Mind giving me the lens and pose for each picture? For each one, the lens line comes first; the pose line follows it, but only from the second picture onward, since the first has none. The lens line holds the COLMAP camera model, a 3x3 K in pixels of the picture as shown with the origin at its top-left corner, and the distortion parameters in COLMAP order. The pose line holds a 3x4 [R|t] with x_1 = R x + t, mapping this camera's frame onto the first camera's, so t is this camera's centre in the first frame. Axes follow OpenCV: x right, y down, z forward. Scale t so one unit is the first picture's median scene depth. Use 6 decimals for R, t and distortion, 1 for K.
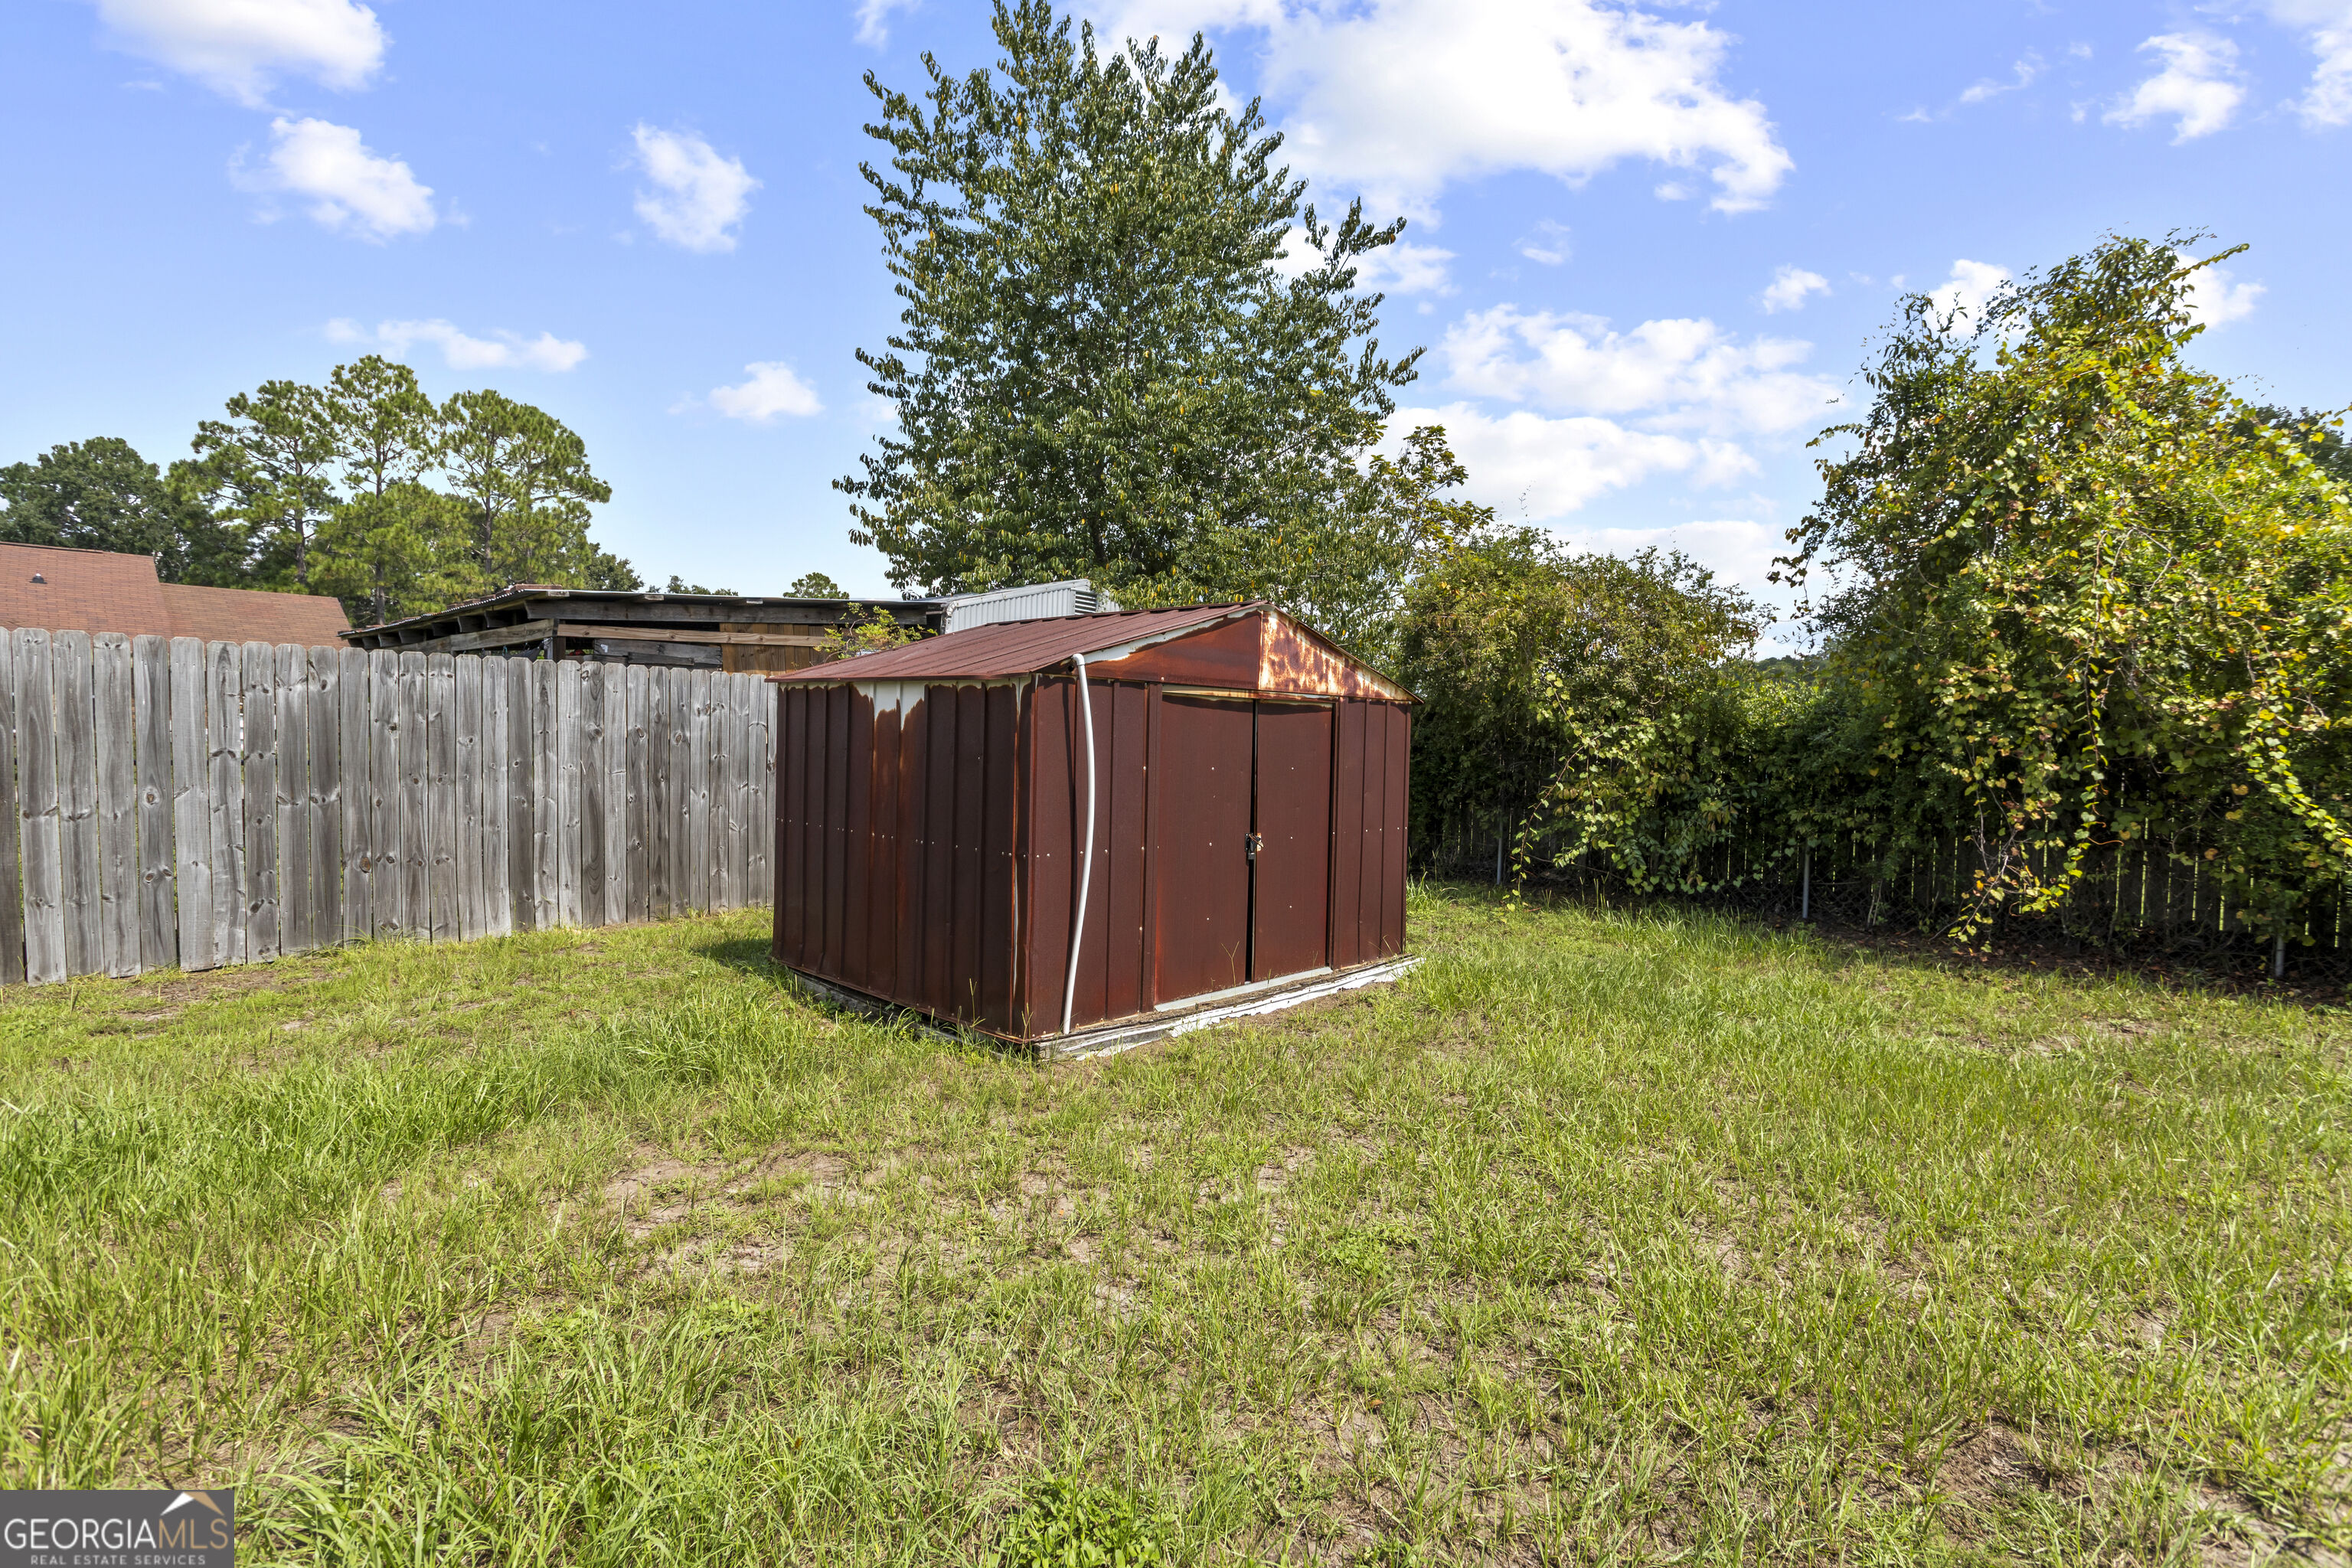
lens RADIAL K [[1121.6, 0, 1176.8], [0, 1121.6, 759.8], [0, 0, 1]] dist [-0.000549, 0.000213]
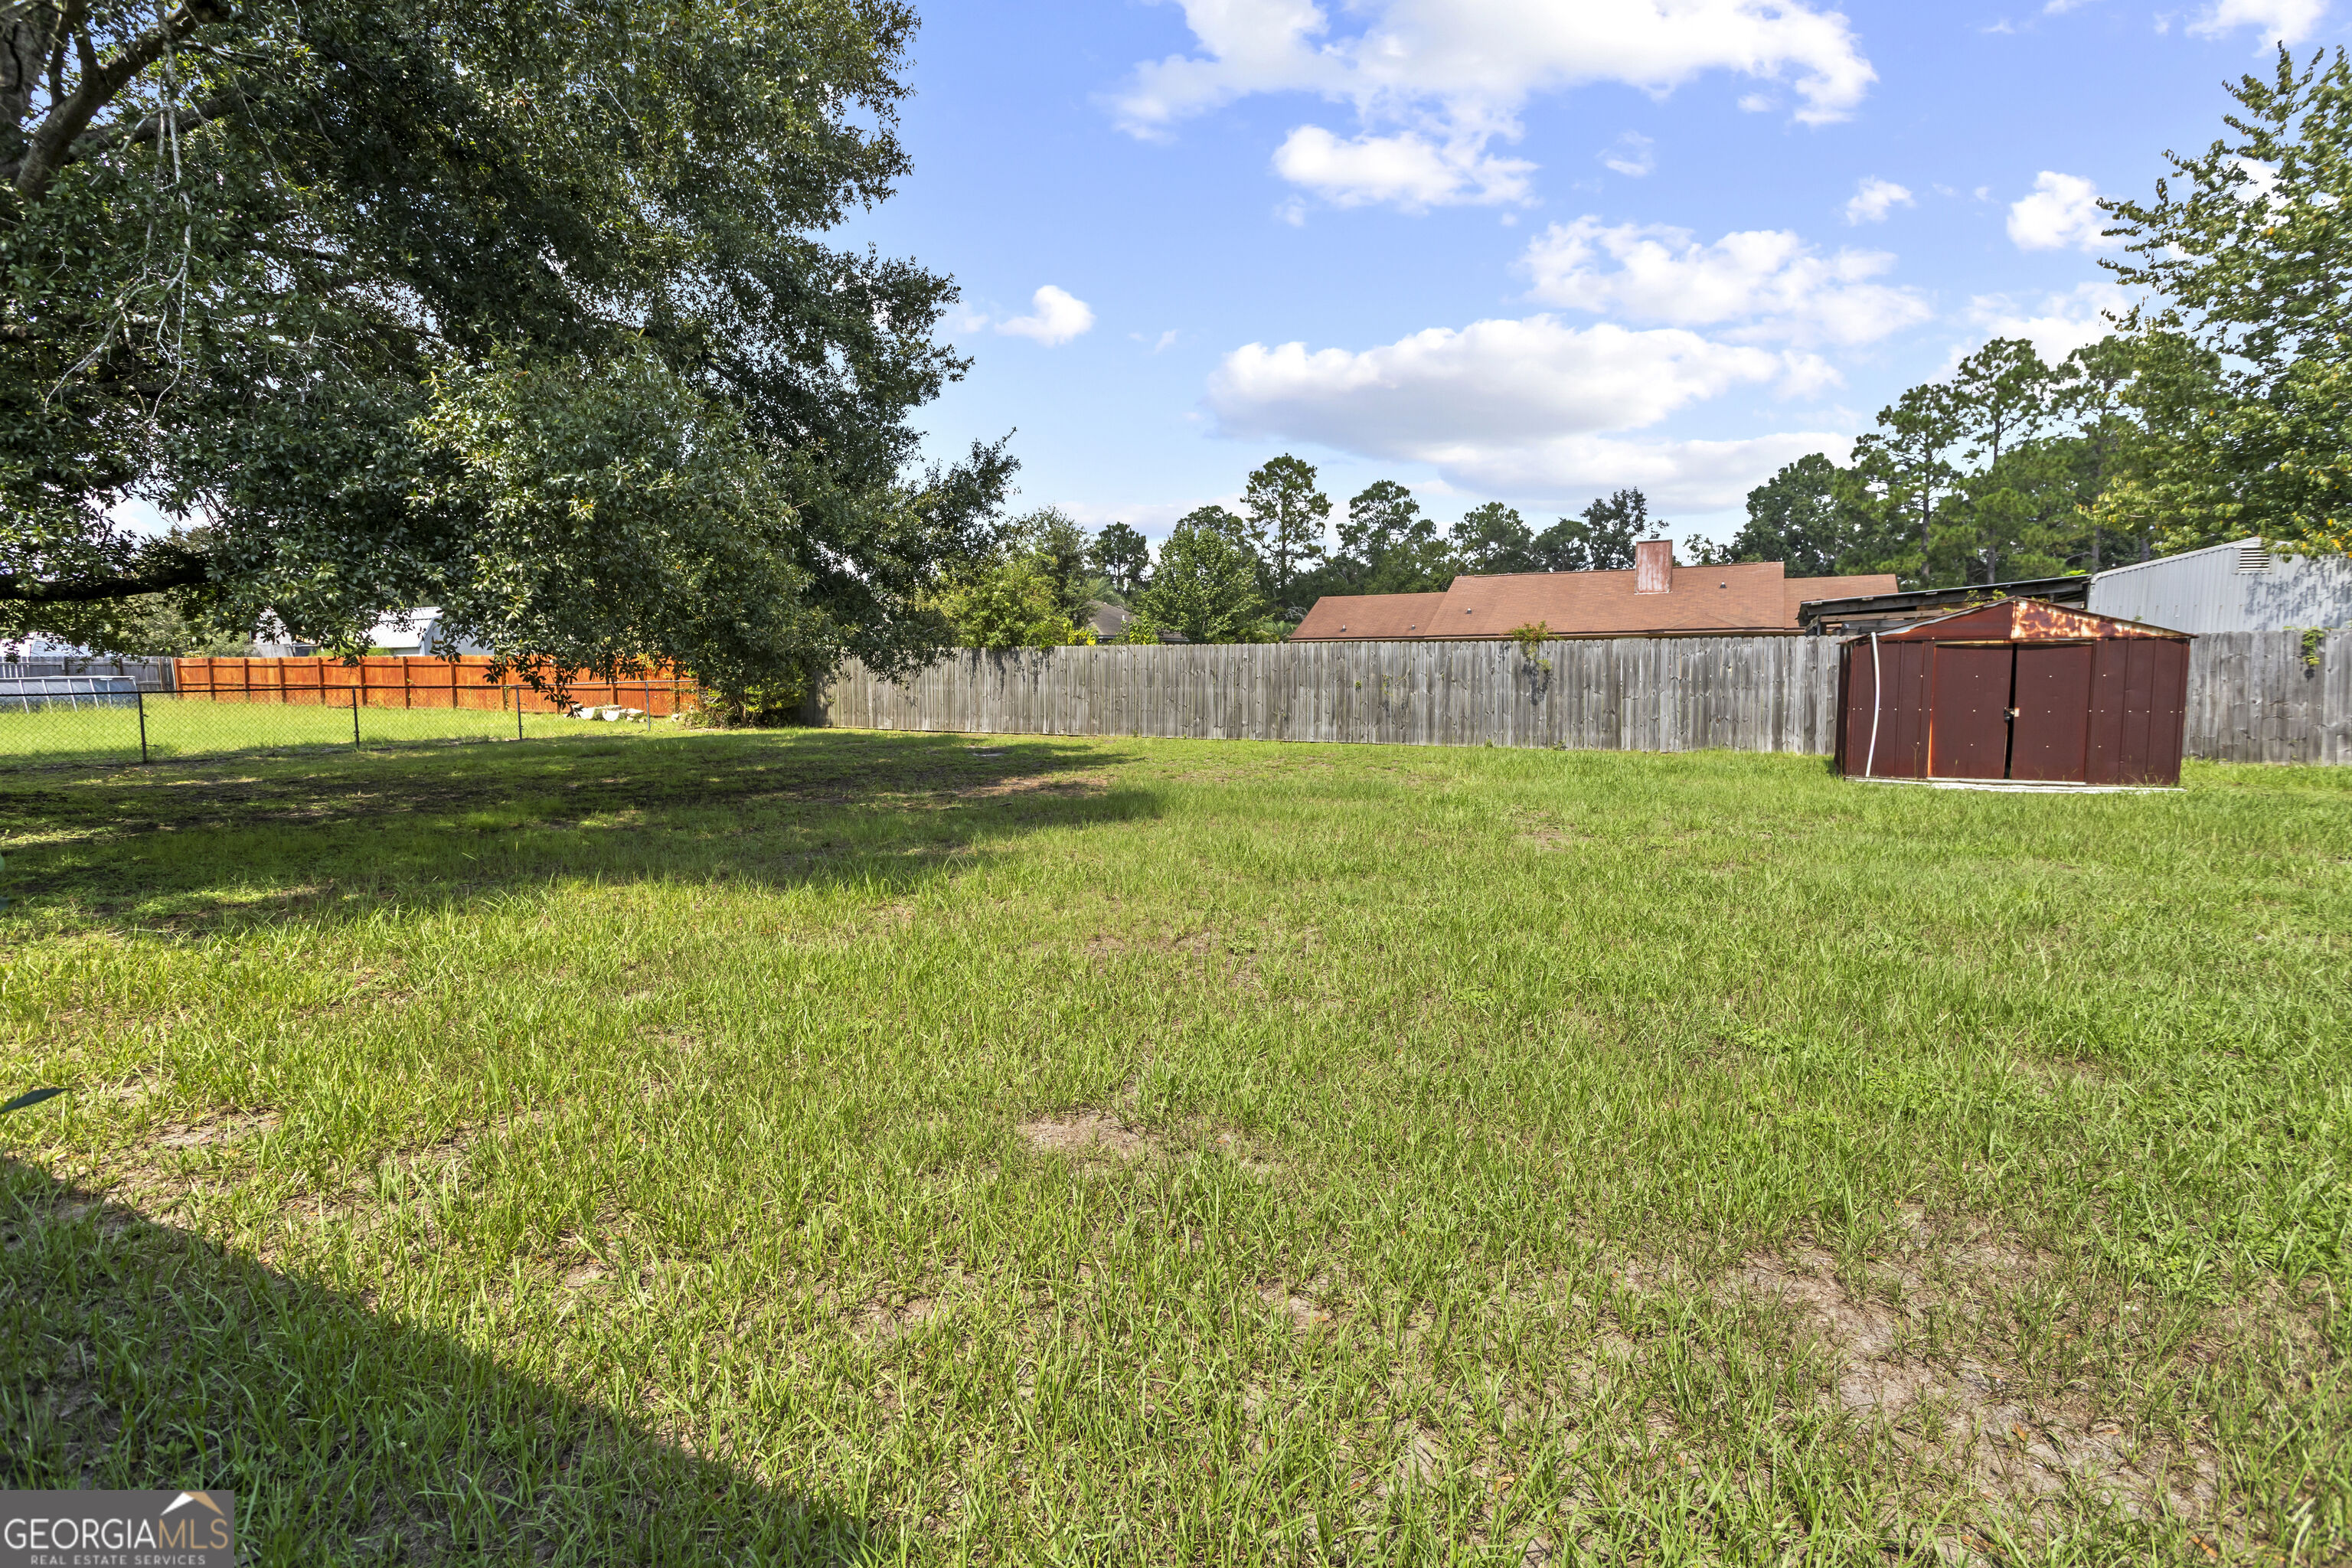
lens RADIAL K [[1150.2, 0, 1176.0], [0, 1150.2, 784.0], [0, 0, 1]] dist [-0.000051, -0.000054]
pose [[0.277621, 0.071296, -0.958041, 0.223977], [-0.003447, 0.997310, 0.073219, 0.007316], [0.960684, -0.017025, 0.277120, -0.143480]]
